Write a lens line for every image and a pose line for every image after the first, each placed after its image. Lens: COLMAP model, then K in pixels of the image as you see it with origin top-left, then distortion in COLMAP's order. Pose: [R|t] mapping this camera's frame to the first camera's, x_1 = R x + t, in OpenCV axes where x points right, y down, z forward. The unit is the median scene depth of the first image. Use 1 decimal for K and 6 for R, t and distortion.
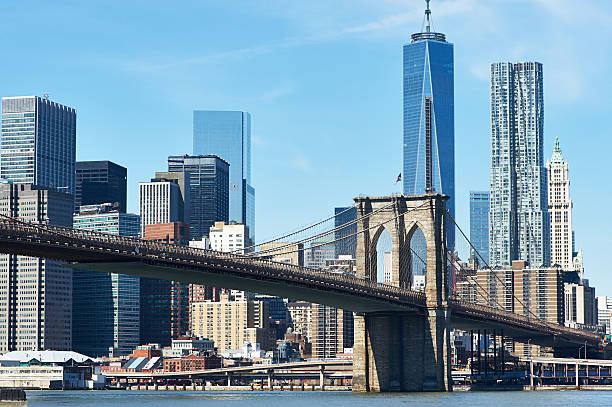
lens RADIAL K [[1599.2, 0, 306.0], [0, 1599.2, 203.5], [0, 0, 1]] dist [-0.126422, 0.029384]
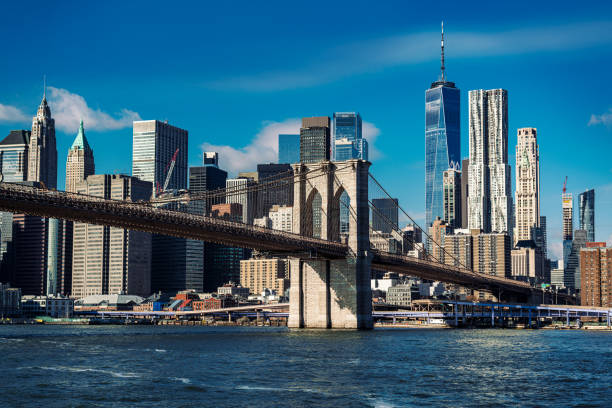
lens RADIAL K [[958.2, 0, 317.9], [0, 958.2, 204.1], [0, 0, 1]] dist [0.014158, 0.014638]
pose [[0.995863, -0.004828, -0.090739, 0.073553], [0.004282, 0.999972, -0.006213, 0.019586], [0.090767, 0.005799, 0.995855, 0.188487]]
